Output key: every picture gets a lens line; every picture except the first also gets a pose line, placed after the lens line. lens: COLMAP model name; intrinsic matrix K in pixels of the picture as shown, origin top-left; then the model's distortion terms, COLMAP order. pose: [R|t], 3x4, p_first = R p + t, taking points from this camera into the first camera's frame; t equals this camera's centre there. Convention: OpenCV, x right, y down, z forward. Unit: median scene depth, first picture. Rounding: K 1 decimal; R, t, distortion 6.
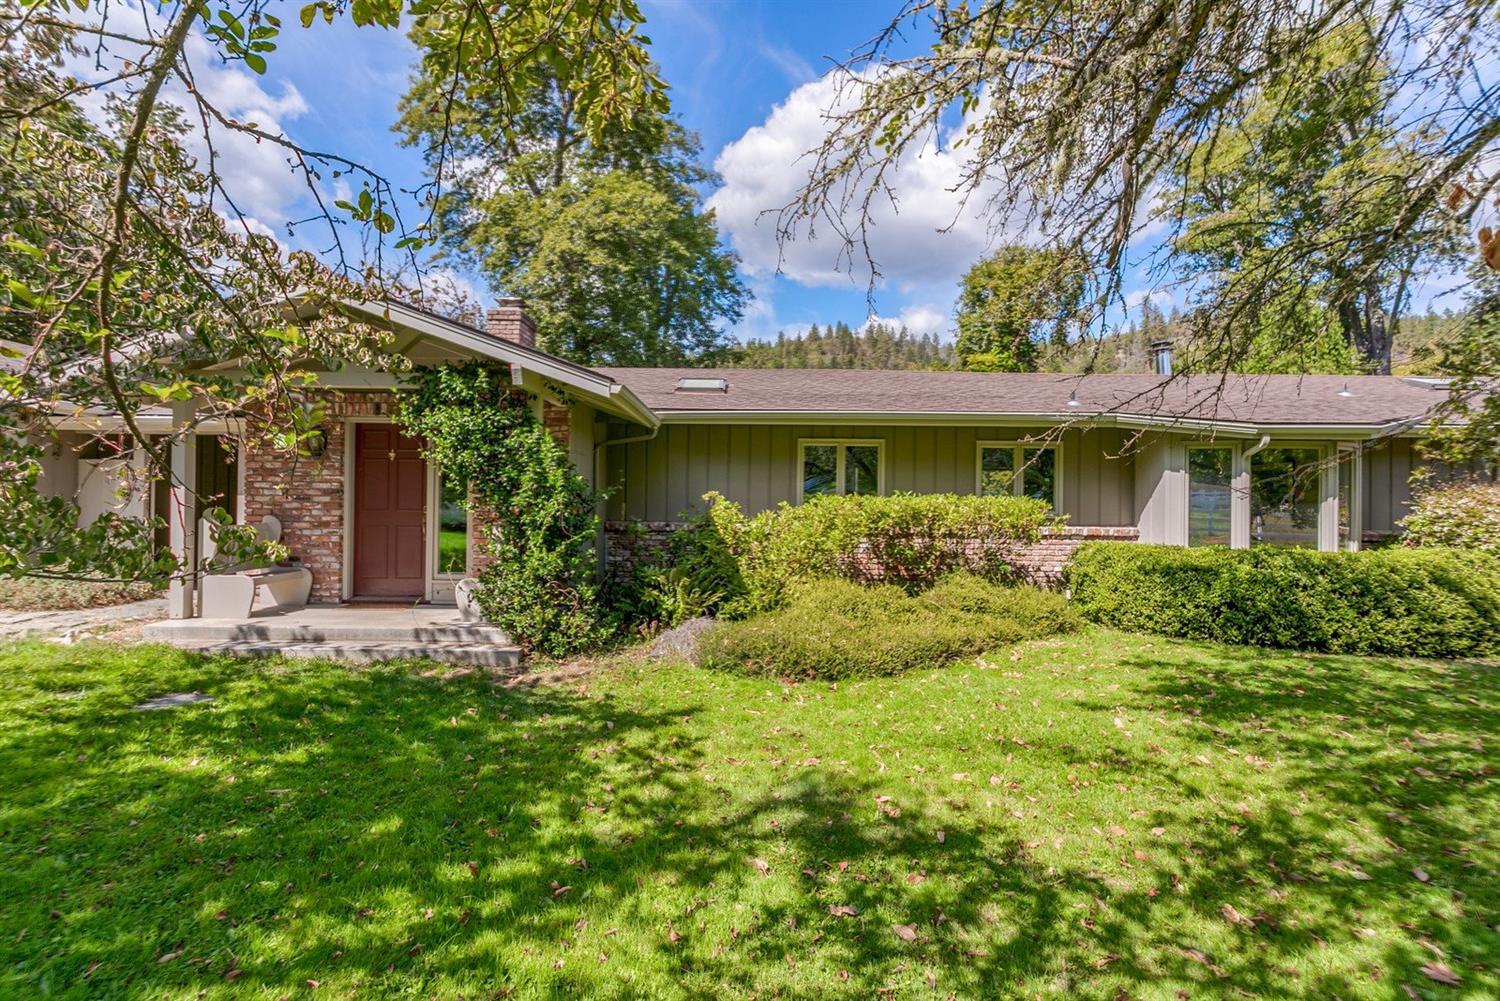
lens RADIAL K [[708.9, 0, 748.8], [0, 708.9, 497.0], [0, 0, 1]] dist [0.000949, 0.000166]
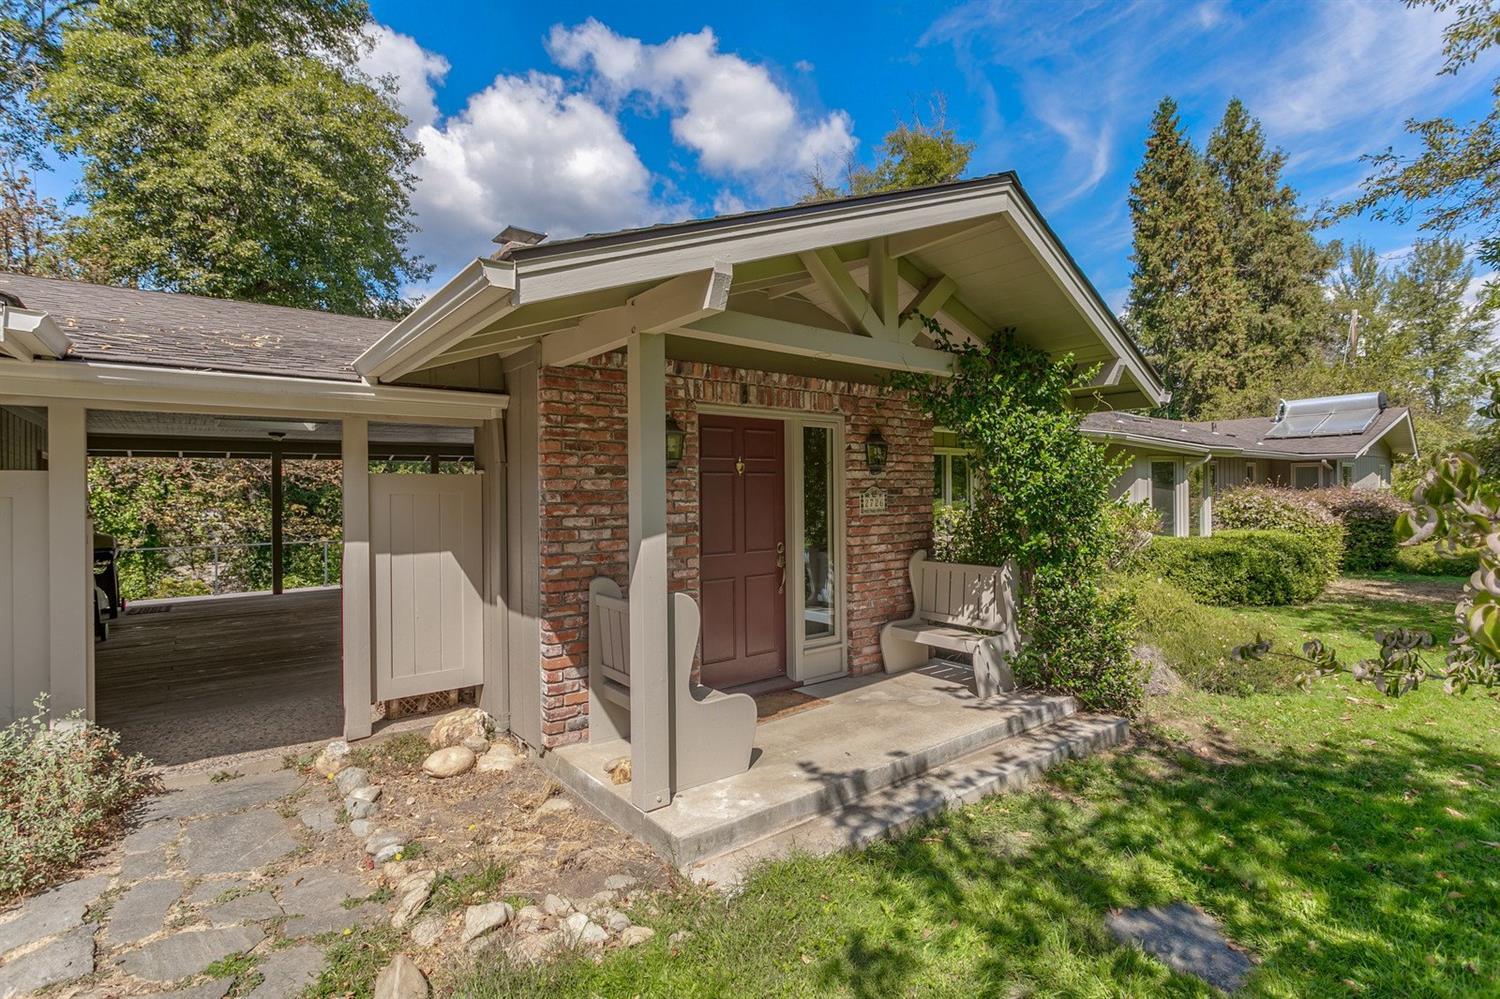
lens RADIAL K [[708.9, 0, 750.1], [0, 708.9, 494.6], [0, 0, 1]] dist [0.000949, 0.000166]
pose [[0.792505, -0.021023, 0.609503, -0.909347], [0.016422, 0.999779, 0.013131, -0.042907], [-0.609645, -0.000397, 0.792675, 0.495893]]
